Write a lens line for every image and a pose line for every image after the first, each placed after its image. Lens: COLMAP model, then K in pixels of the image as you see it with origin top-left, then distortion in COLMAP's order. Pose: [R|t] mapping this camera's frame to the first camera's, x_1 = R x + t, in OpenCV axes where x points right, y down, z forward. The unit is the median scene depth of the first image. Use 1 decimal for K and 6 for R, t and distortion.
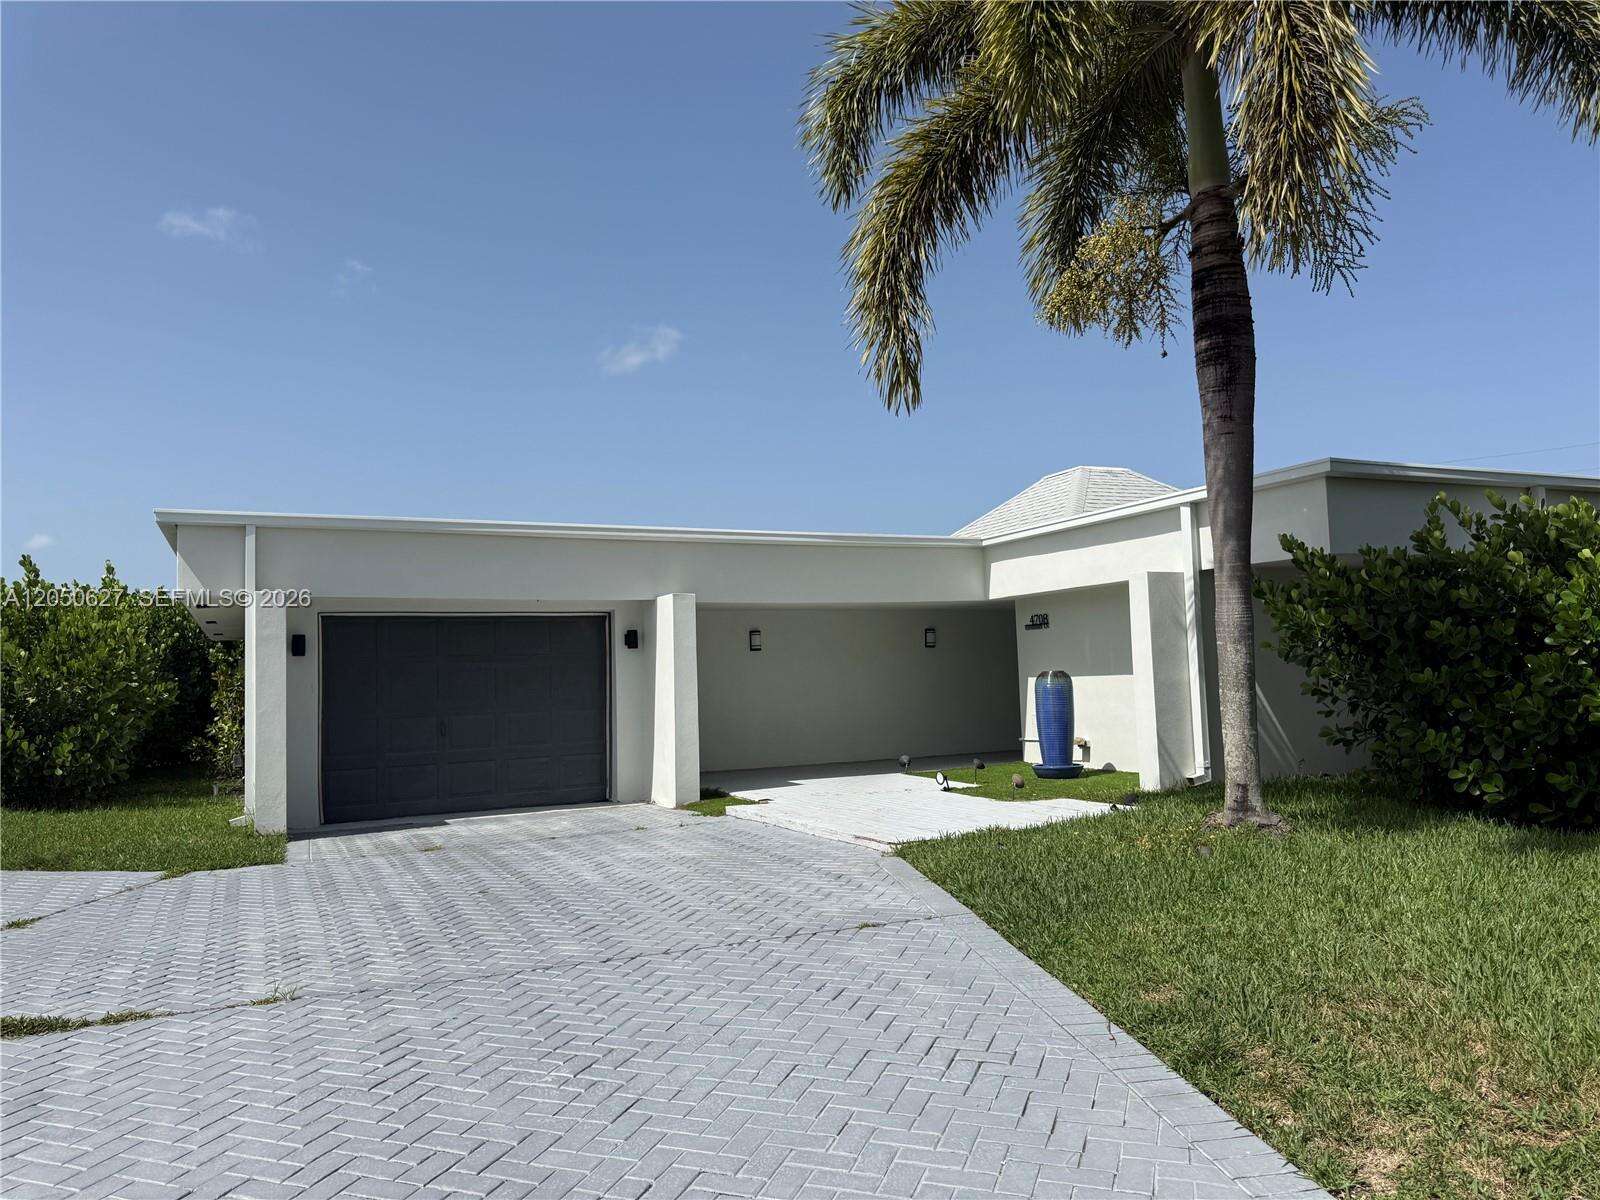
lens RADIAL K [[1120.1, 0, 800.1], [0, 1120.1, 607.6], [0, 0, 1]] dist [0.127038, -0.206954]
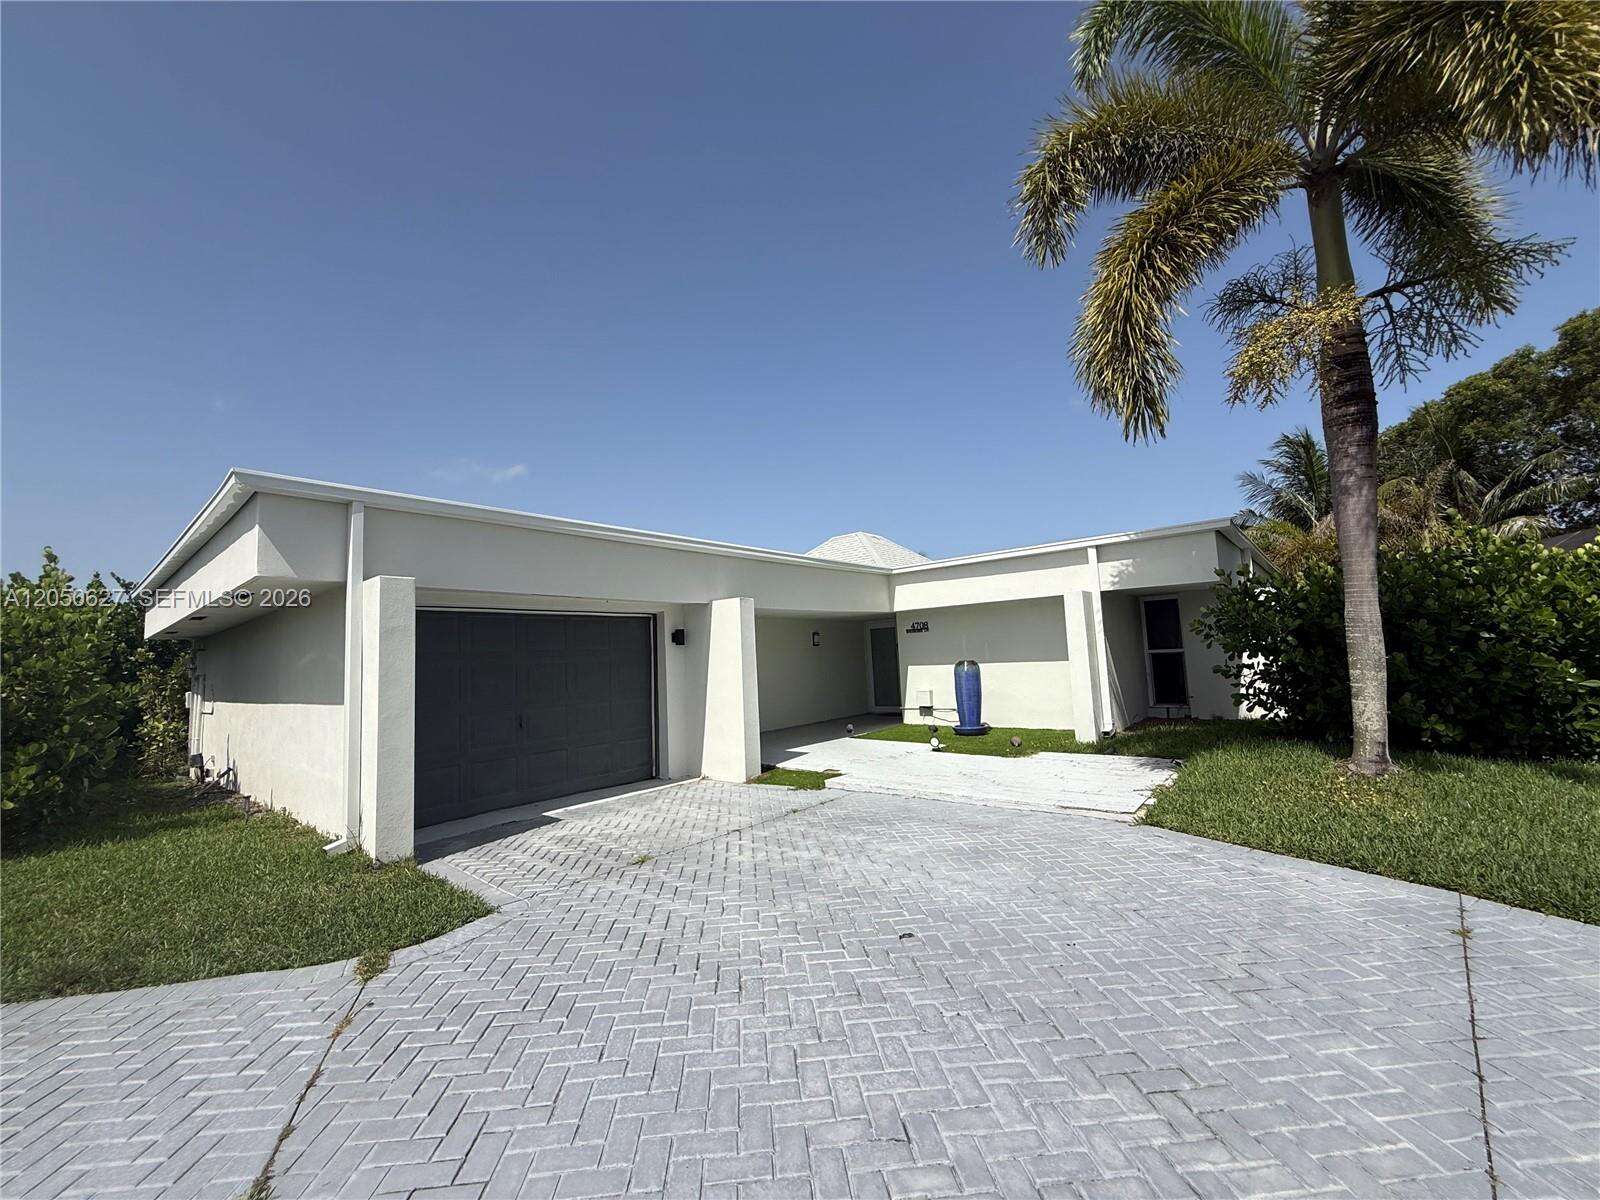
lens RADIAL K [[637.6, 0, 795.8], [0, 637.6, 601.7], [0, 0, 1]] dist [0.001807, 0.000002]
pose [[0.912145, 0.026689, 0.408999, -0.362584], [-0.010519, 0.999073, -0.041734, 0.020662], [-0.409733, 0.033765, 0.911580, 0.402957]]
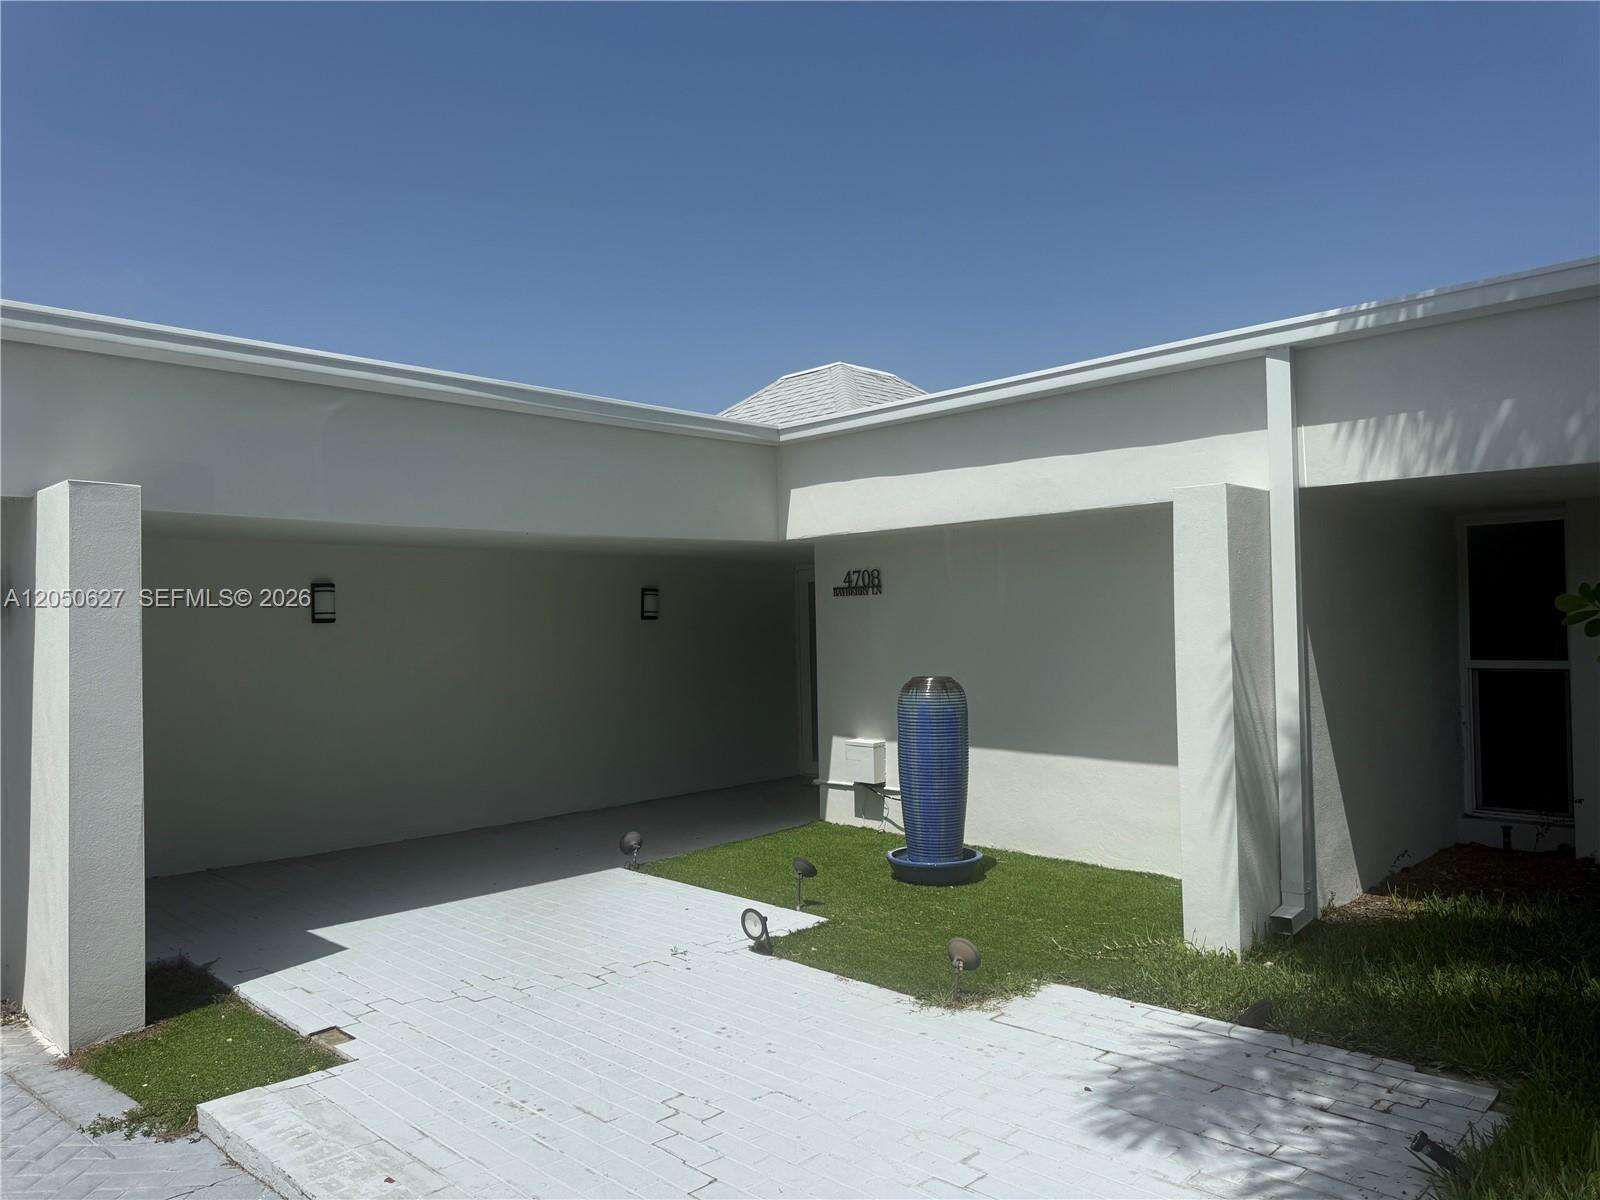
lens RADIAL K [[1120.1, 0, 800.1], [0, 1120.1, 607.6], [0, 0, 1]] dist [0.127038, -0.206954]
pose [[0.941547, 0.022460, 0.336131, -0.013960], [-0.035708, 0.998808, 0.033282, 0.009598], [-0.334983, -0.043339, 0.941227, 0.615184]]
